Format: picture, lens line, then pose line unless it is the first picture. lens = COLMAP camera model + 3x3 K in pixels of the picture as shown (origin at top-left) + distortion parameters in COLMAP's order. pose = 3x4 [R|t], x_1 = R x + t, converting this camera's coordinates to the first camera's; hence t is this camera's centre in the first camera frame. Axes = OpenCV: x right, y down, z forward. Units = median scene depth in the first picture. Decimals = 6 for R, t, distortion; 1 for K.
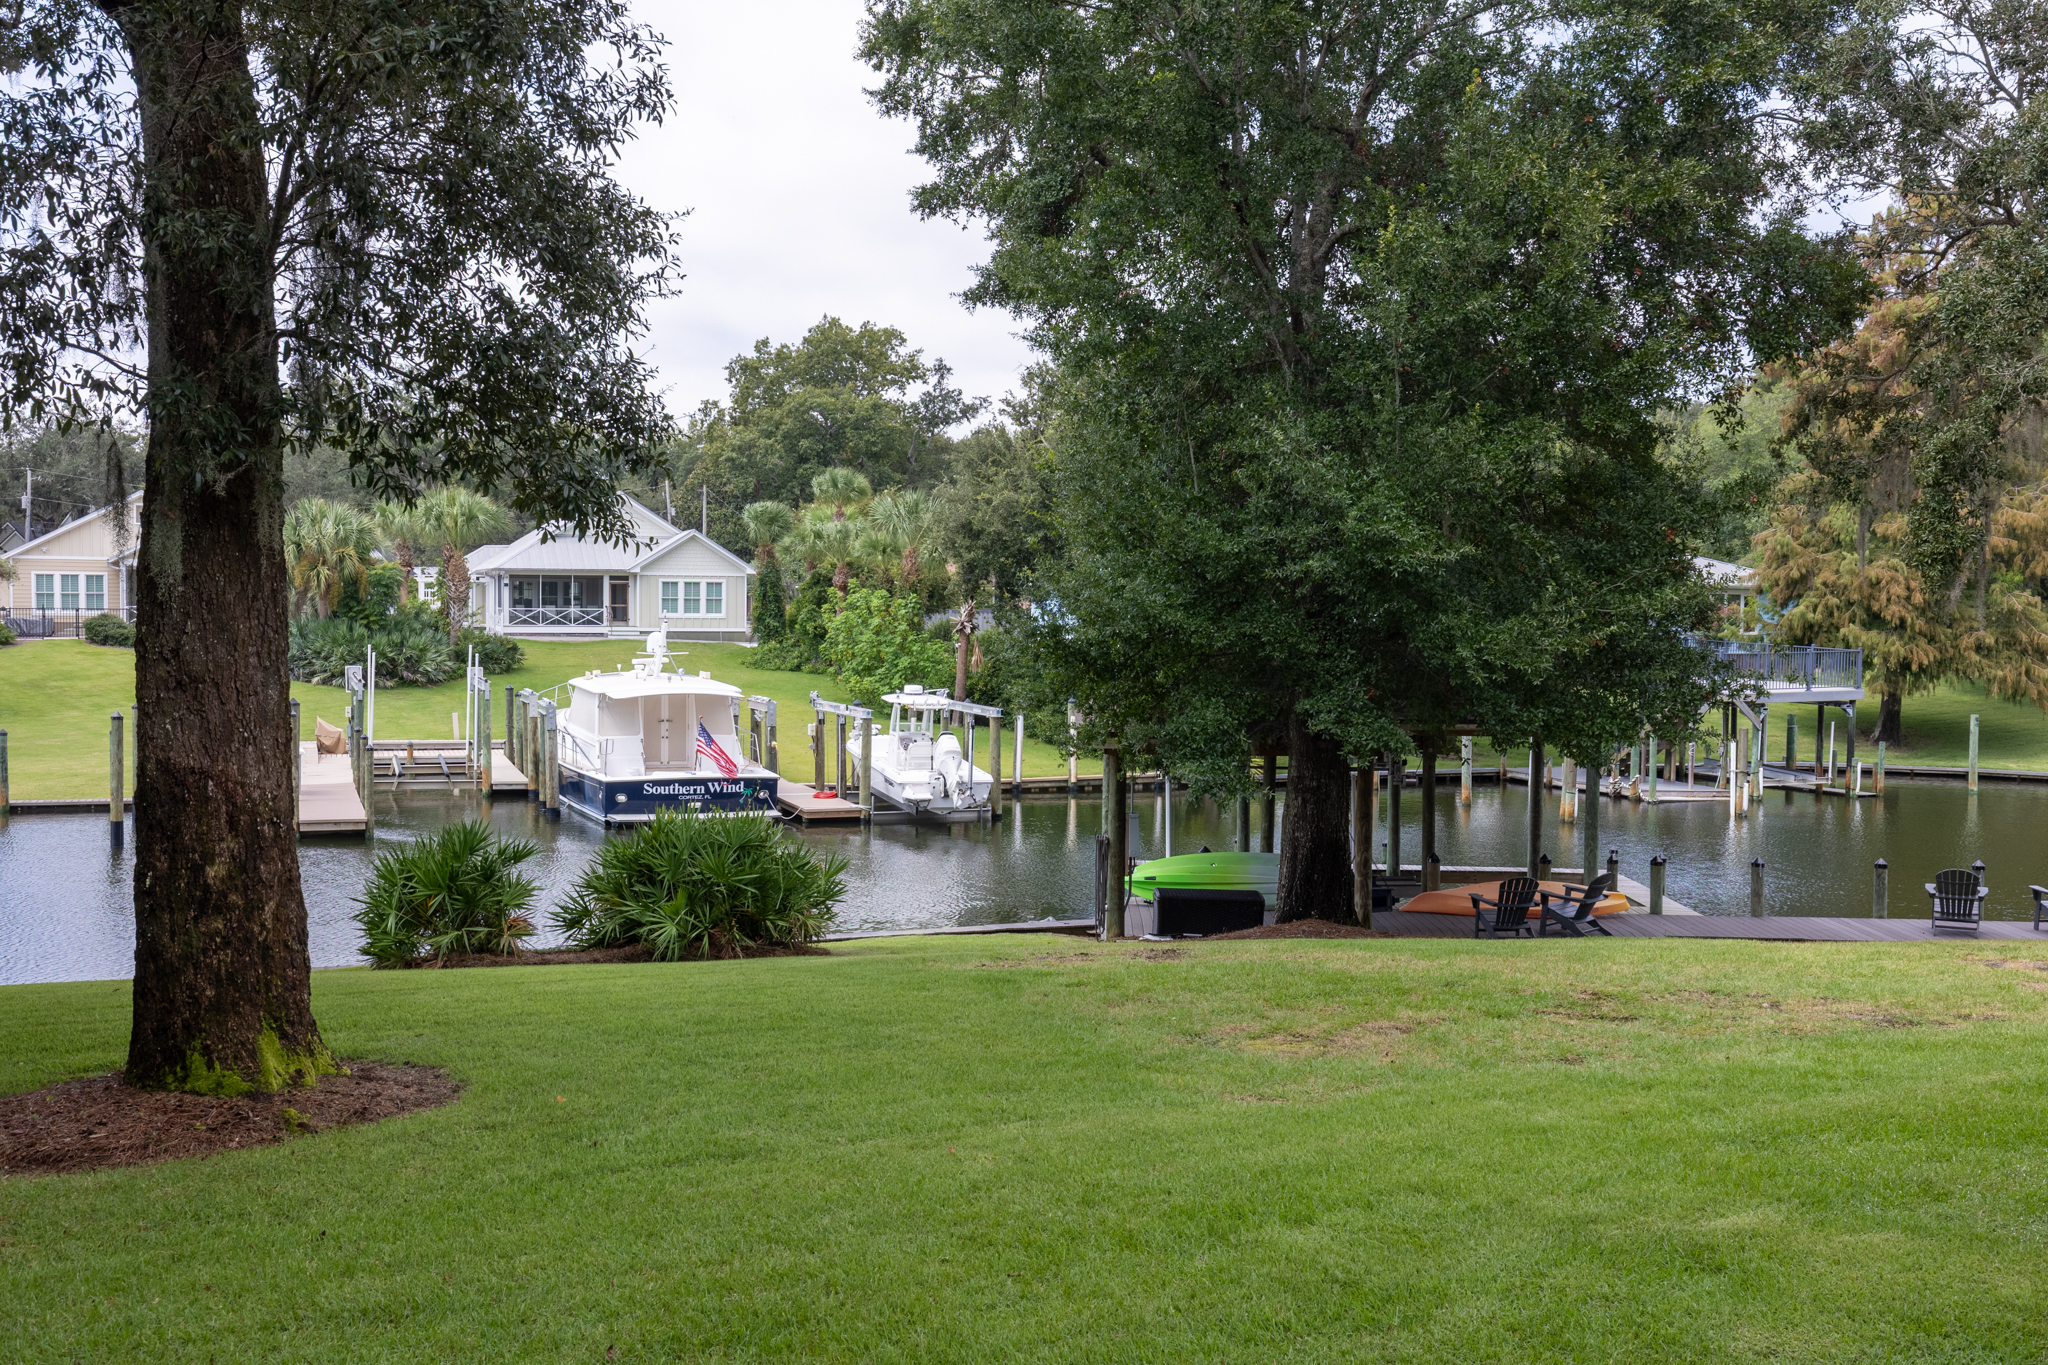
lens RADIAL K [[2027.5, 0, 1024.0], [0, 2027.5, 682.5], [0, 0, 1]] dist [0.009313, 0.001750]
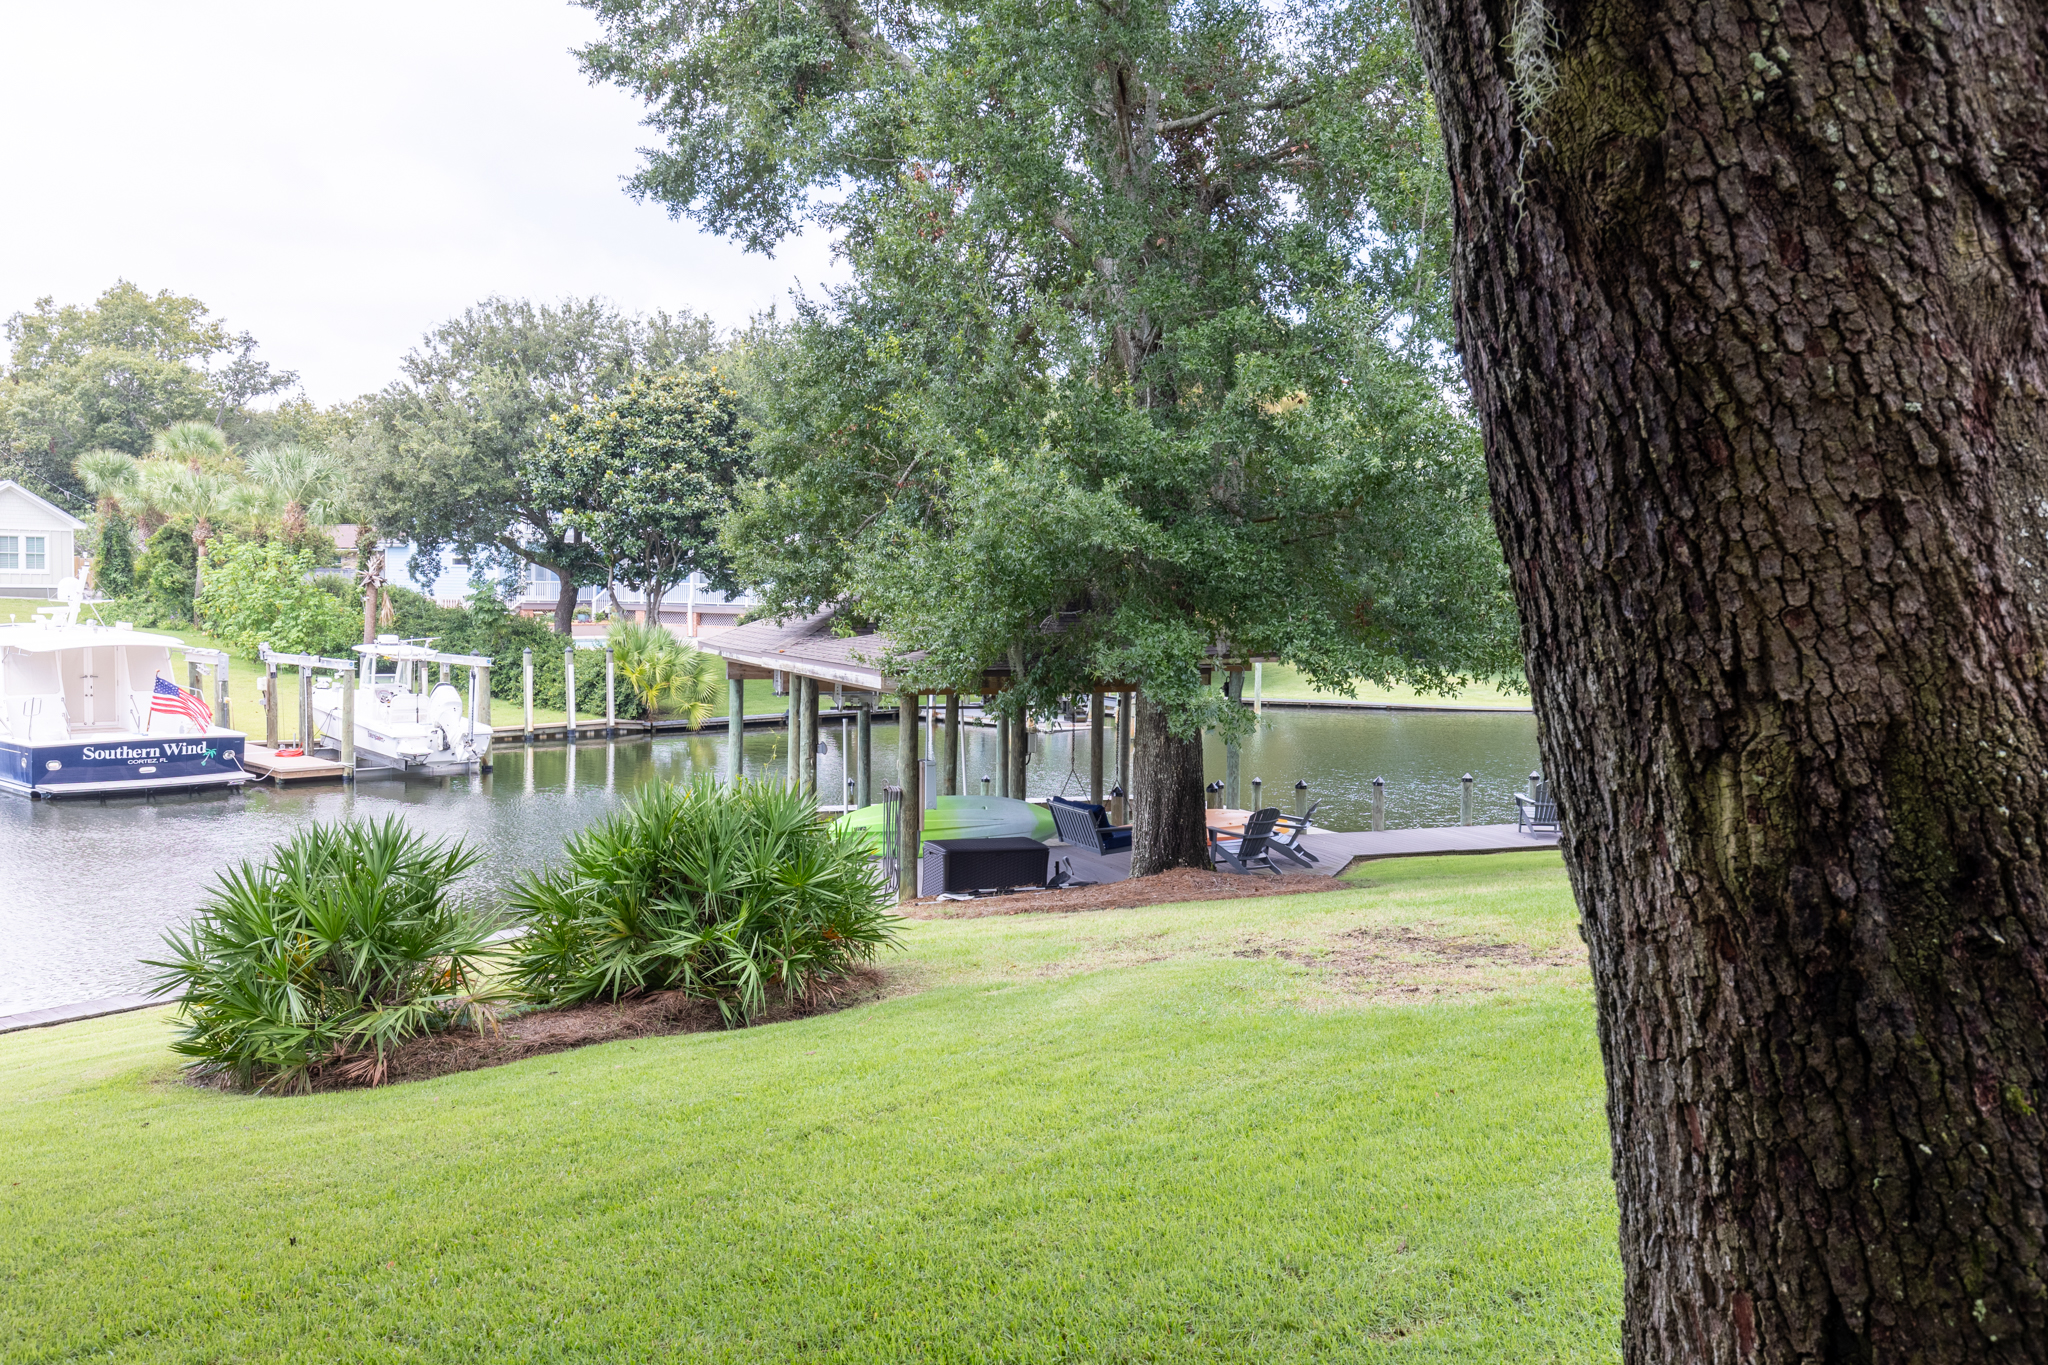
lens RADIAL K [[1608.9, 0, 1024.0], [0, 1608.9, 682.5], [0, 0, 1]] dist [-0.000856, 0.003169]
pose [[0.897354, -0.018308, 0.440932, -0.099356], [0.007903, 0.999646, 0.025422, 0.005676], [-0.441241, -0.019327, 0.897180, 0.155448]]
